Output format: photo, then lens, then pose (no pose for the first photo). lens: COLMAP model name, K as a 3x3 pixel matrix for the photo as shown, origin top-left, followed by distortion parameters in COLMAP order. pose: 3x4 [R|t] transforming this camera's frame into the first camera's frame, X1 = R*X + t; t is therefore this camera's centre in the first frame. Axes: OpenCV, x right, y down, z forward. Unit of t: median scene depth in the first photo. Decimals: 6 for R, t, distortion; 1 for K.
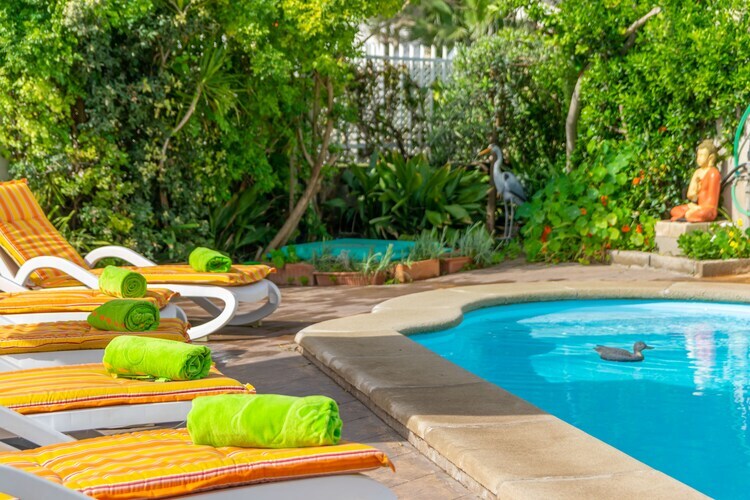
lens RADIAL K [[1570.0, 0, 375.0], [0, 1570.0, 250.0], [0, 0, 1]] dist [0.035575, 0.092844]
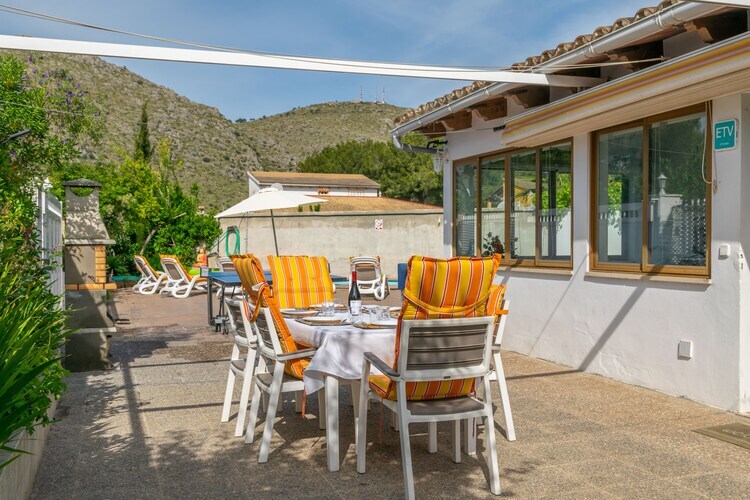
lens RADIAL K [[761.8, 0, 375.0], [0, 761.8, 250.0], [0, 0, 1]] dist [0.001255, 0.004135]
pose [[0.561012, -0.003395, 0.827801, -1.145647], [0.069697, 0.996635, -0.043148, 0.051531], [-0.824868, 0.081902, 0.559361, -0.429375]]
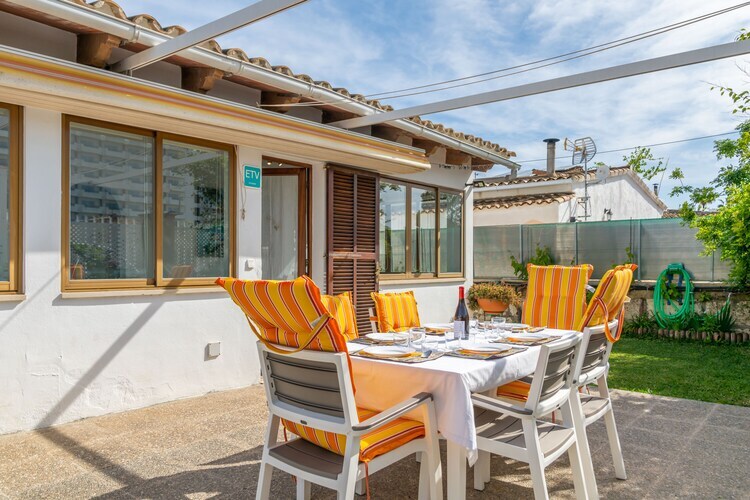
lens RADIAL K [[560.0, 0, 373.0], [0, 560.0, 260.1], [0, 0, 1]] dist [0.006415, -0.001236]
pose [[-0.998773, 0.002476, 0.049462, -0.773023], [0.006429, 0.996781, 0.079917, 0.009293], [-0.049105, 0.080137, -0.995574, 0.084596]]
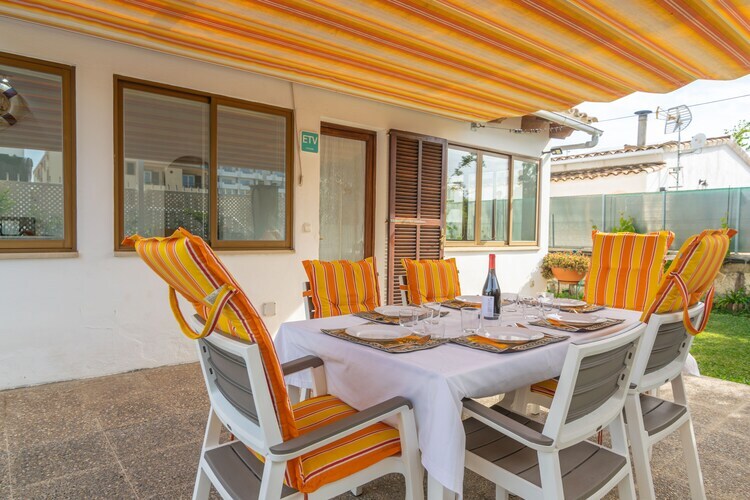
lens RADIAL K [[473.4, 0, 375.0], [0, 473.4, 250.0], [0, 0, 1]] dist [0.001114, 0.001001]
pose [[-0.967073, -0.021535, 0.253586, -0.804691], [0.009404, 0.992709, 0.120167, 0.019378], [-0.254325, 0.118595, -0.959820, 0.005753]]
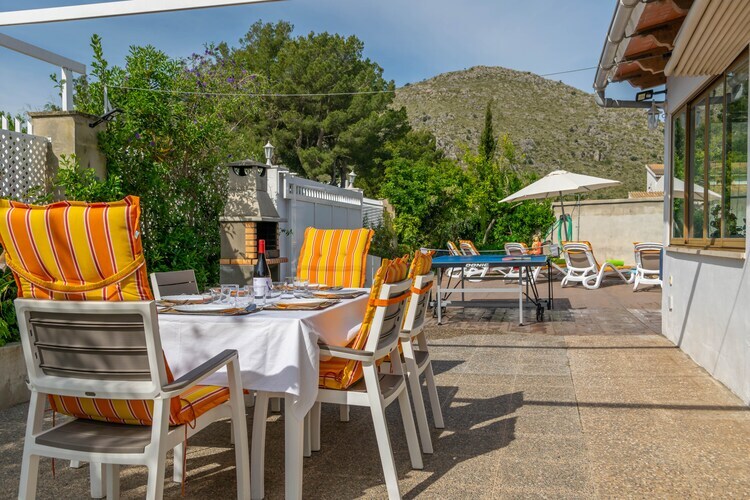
lens RADIAL K [[680.8, 0, 375.0], [0, 680.8, 250.0], [0, 0, 1]] dist [-0.001235, 0.001253]
pose [[0.923410, -0.001776, 0.383811, -0.869188], [0.027475, 0.997730, -0.061486, 0.067621], [-0.382830, 0.067322, 0.921363, -0.468553]]
